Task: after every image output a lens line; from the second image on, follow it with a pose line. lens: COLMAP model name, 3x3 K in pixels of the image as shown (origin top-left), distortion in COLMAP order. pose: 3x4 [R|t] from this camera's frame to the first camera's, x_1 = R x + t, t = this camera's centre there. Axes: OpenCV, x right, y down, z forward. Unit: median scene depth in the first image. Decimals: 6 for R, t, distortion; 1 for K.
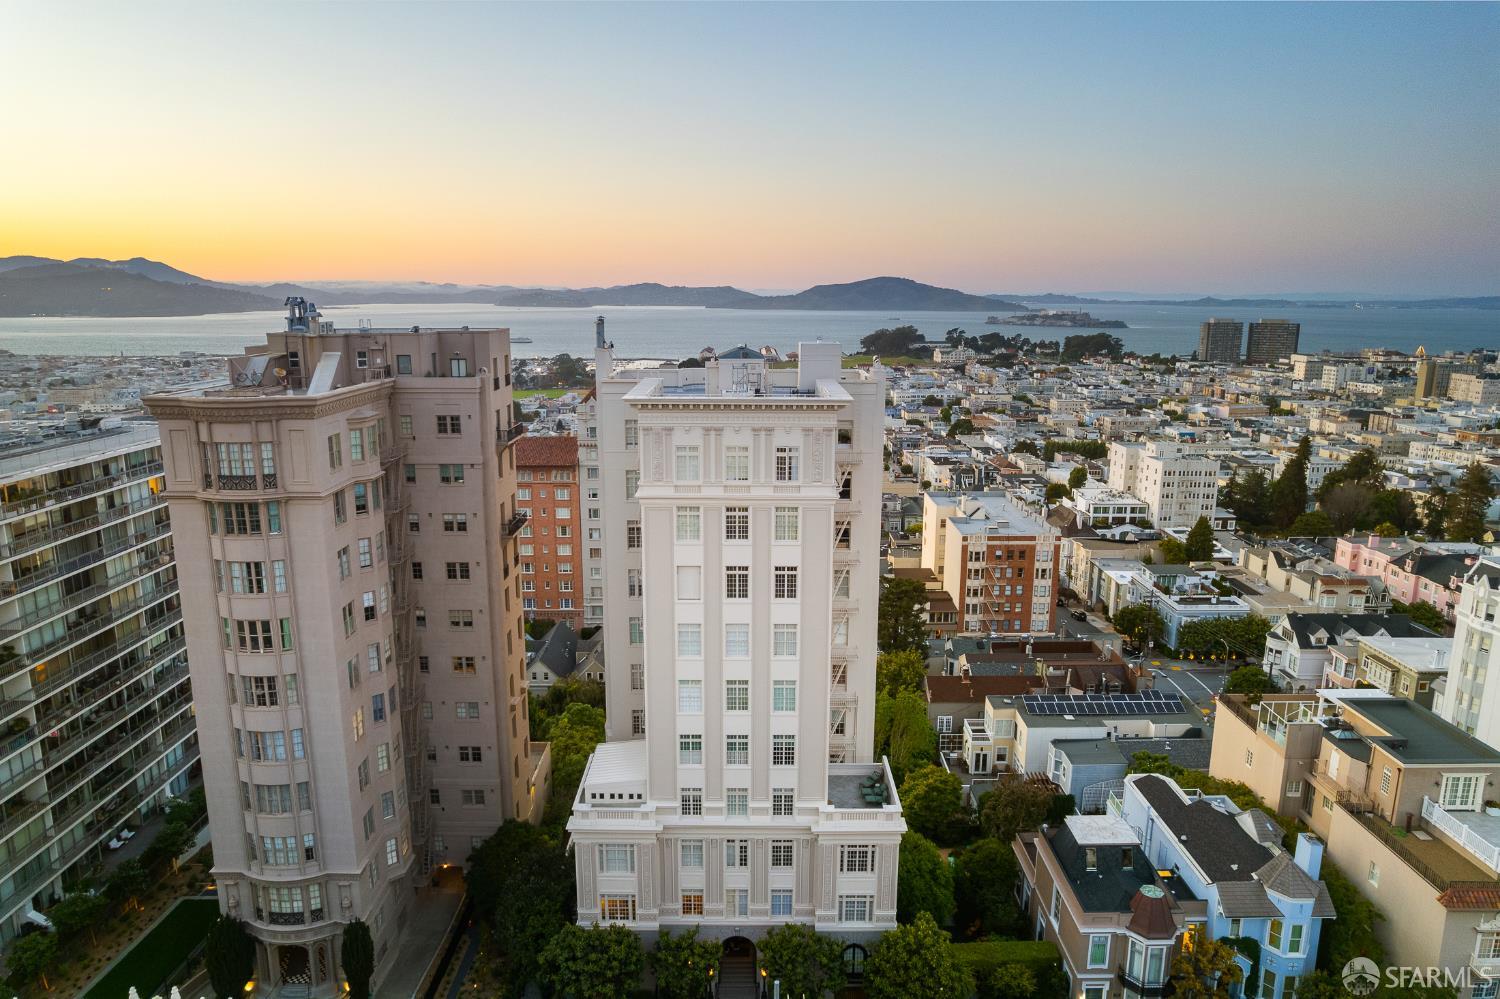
lens RADIAL K [[965.0, 0, 750.0], [0, 965.0, 499.5], [0, 0, 1]] dist [-0.028416, 0.001619]
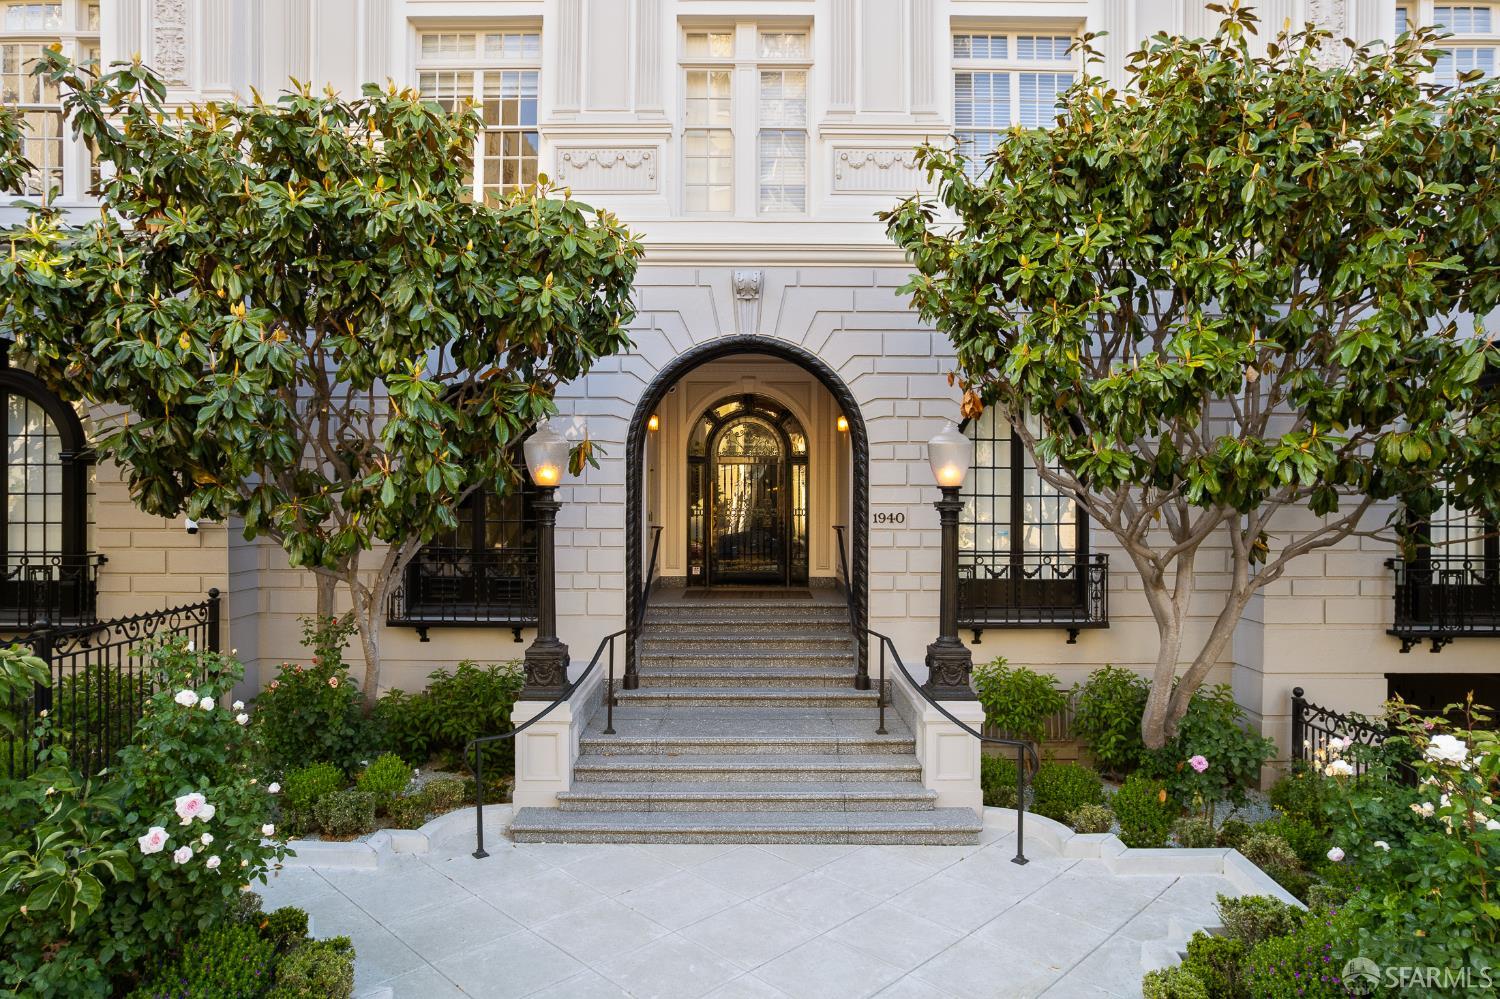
lens RADIAL K [[1000.3, 0, 756.4], [0, 1000.3, 495.6], [0, 0, 1]] dist [-0.050125, 0.043167]
pose [[0.999997, -0.002396, -0.001107, -0.011796], [0.002104, 0.976895, -0.213710, 0.526507], [0.001593, 0.213707, 0.976896, 0.859445]]
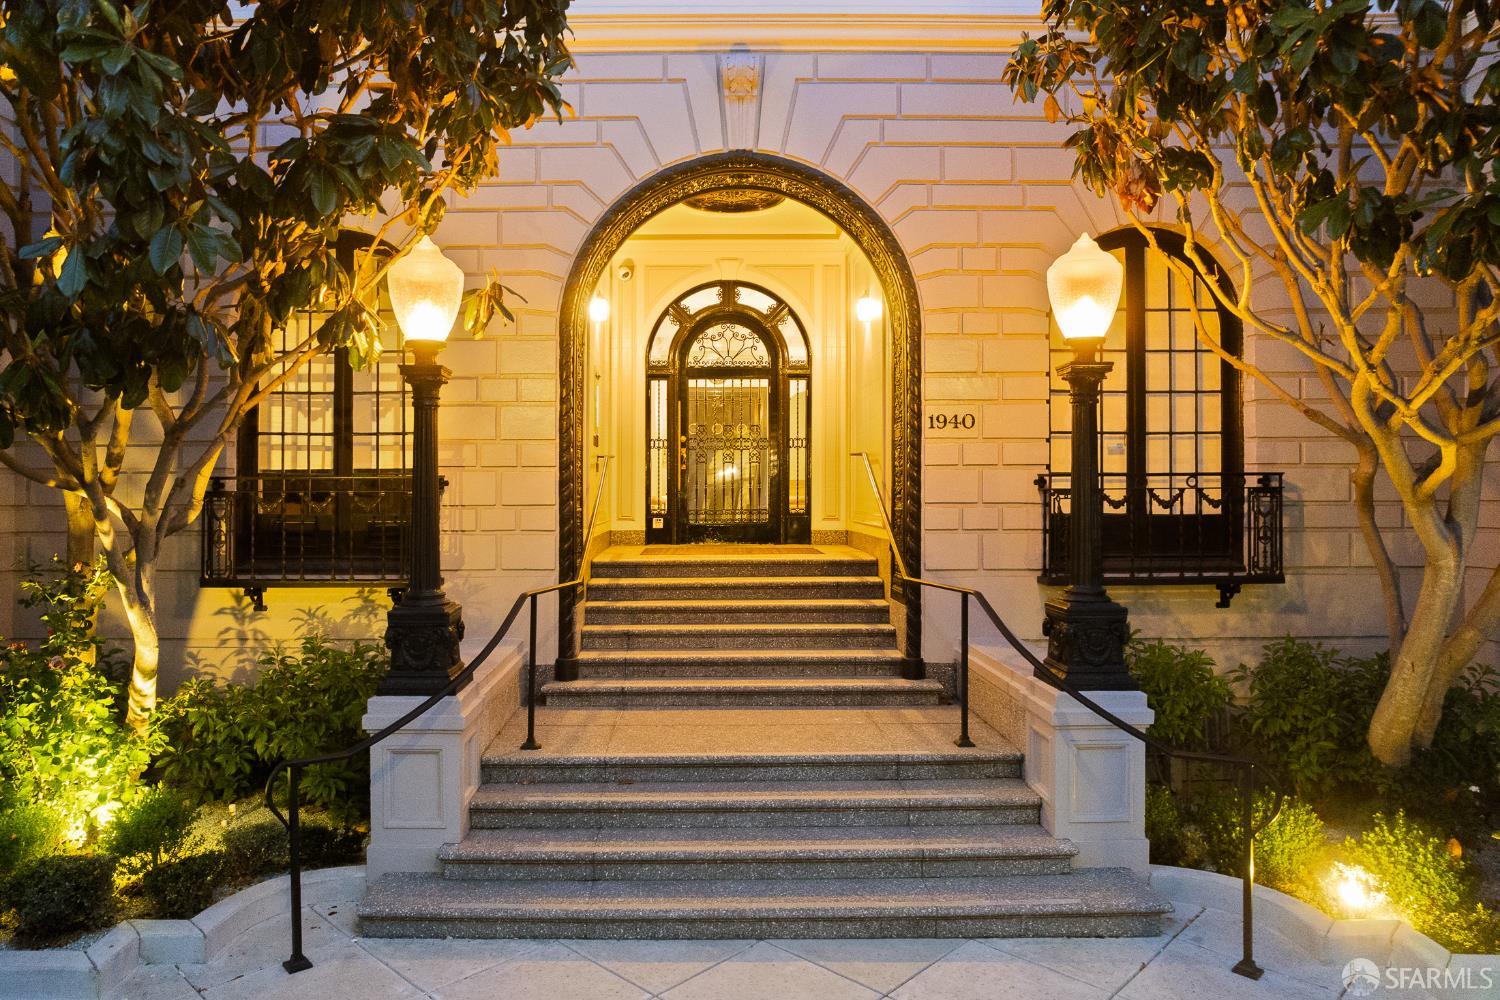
lens RADIAL K [[987.7, 0, 715.5], [0, 987.7, 488.4], [0, 0, 1]] dist [-0.023991, 0.005643]
pose [[0.999890, -0.004500, 0.014141, -0.018095], [0.007620, 0.973379, -0.229075, 0.526972], [-0.012734, 0.229158, 0.973306, 0.919145]]
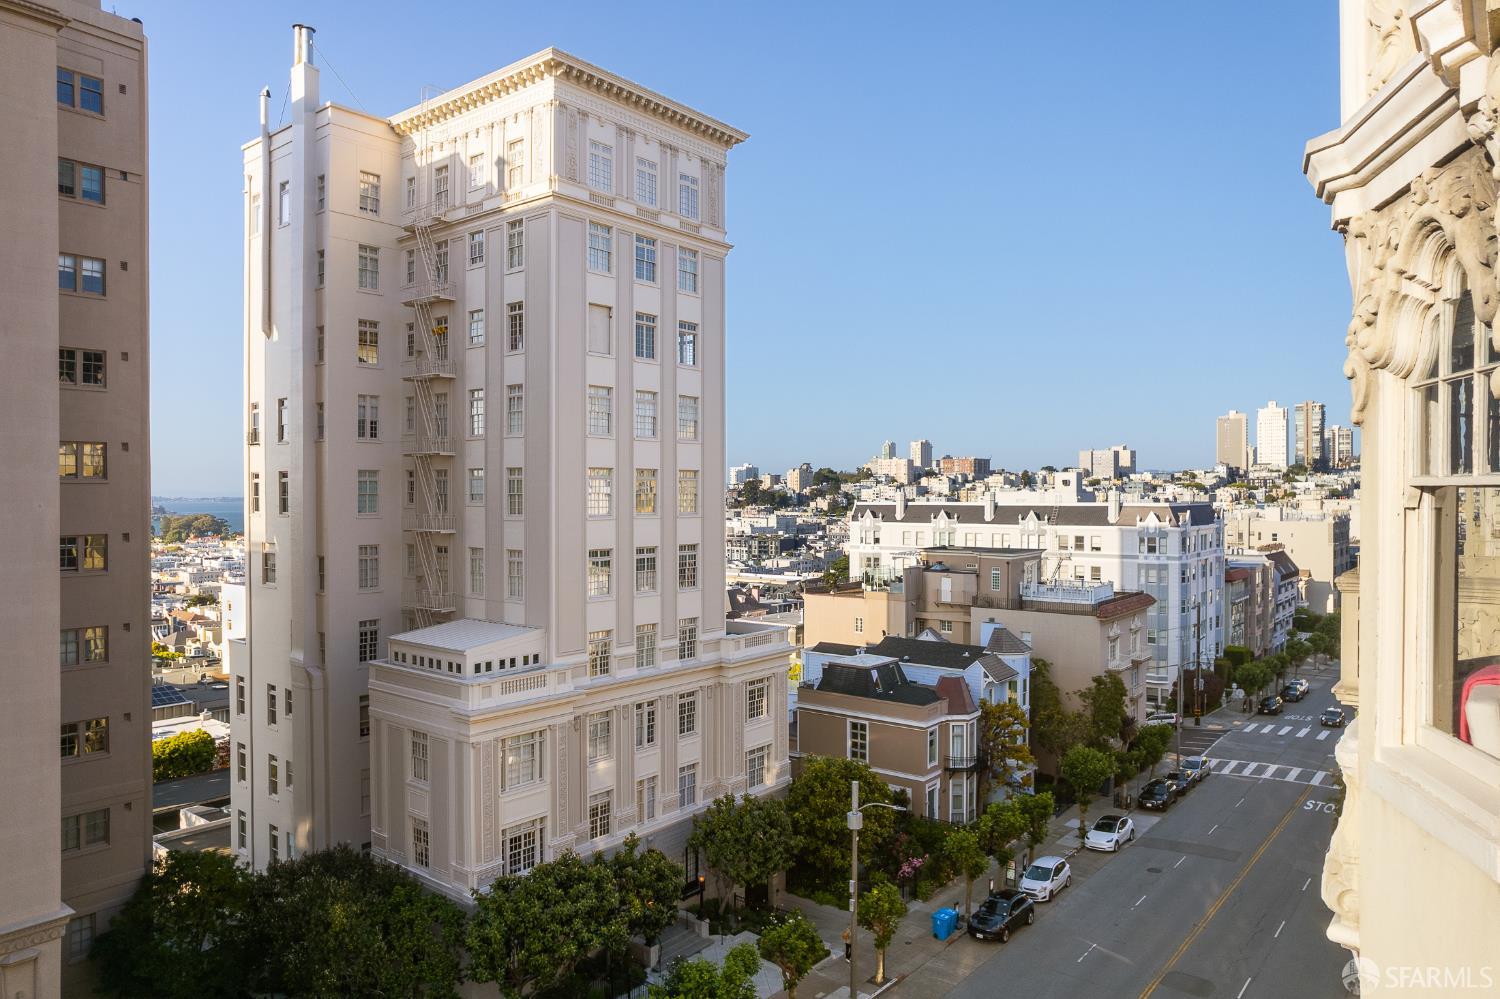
lens RADIAL K [[1000.3, 0, 756.4], [0, 1000.3, 495.6], [0, 0, 1]] dist [-0.050125, 0.043167]
pose [[0.629044, -0.010687, 0.777296, -0.548903], [0.166108, 0.978659, -0.120970, 0.304253], [-0.759415, 0.205211, 0.617396, 0.431855]]
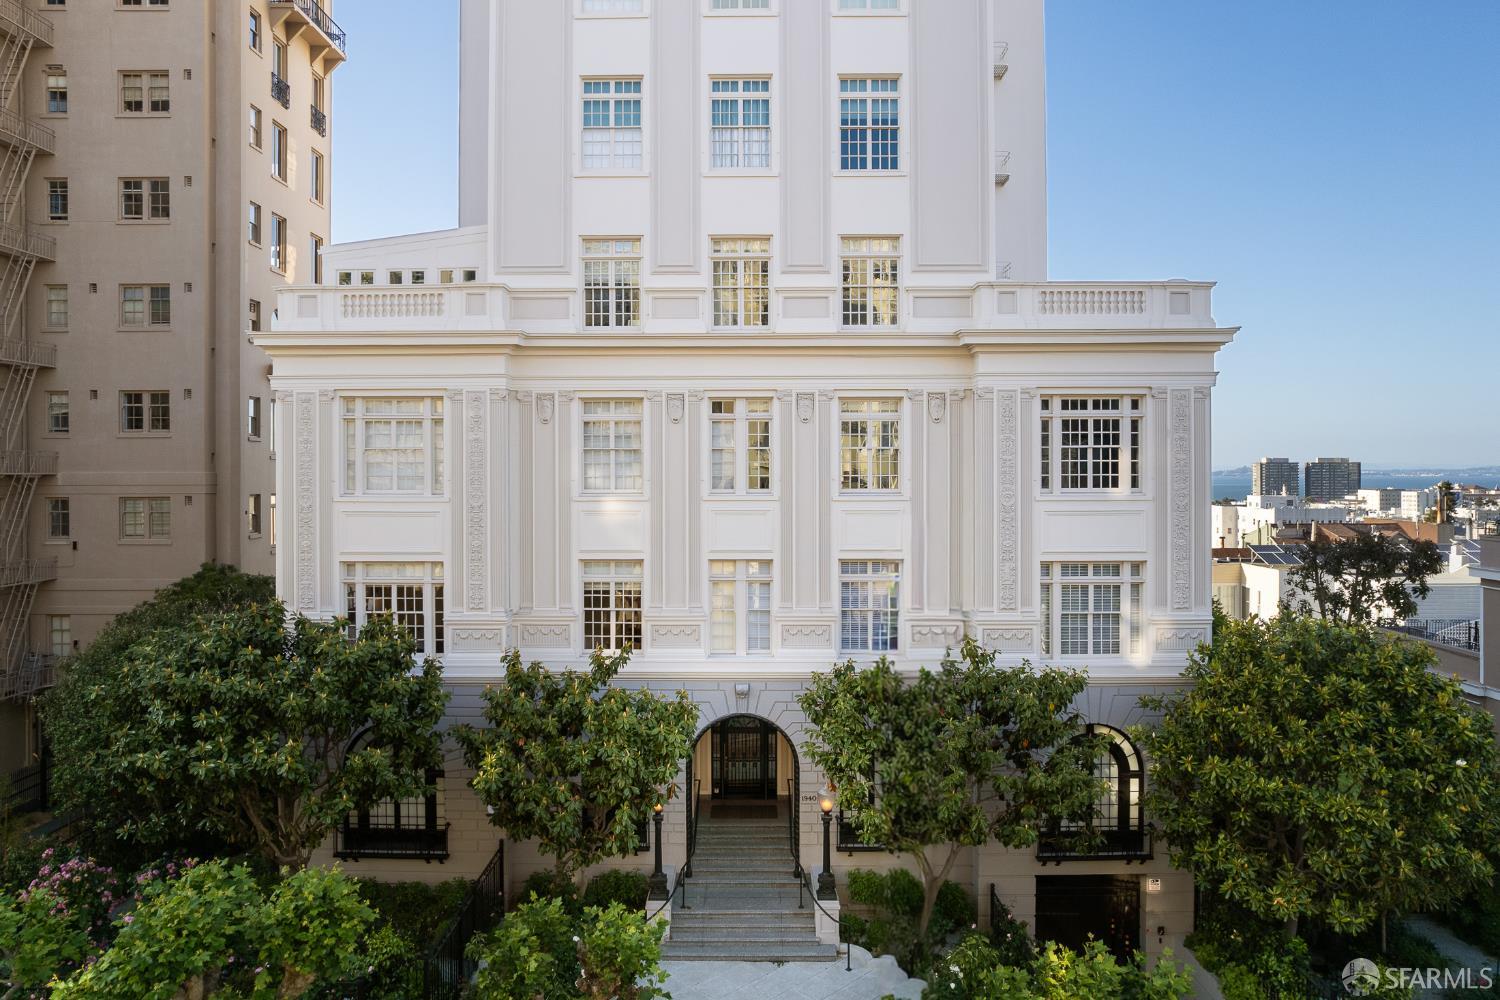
lens RADIAL K [[1000.3, 0, 756.4], [0, 1000.3, 496.1], [0, 0, 1]] dist [-0.050125, 0.043167]
pose [[0.999952, -0.005779, -0.007880, -0.005017], [0.003965, 0.976964, -0.213365, 0.464091], [0.008931, 0.213324, 0.976941, 0.650531]]
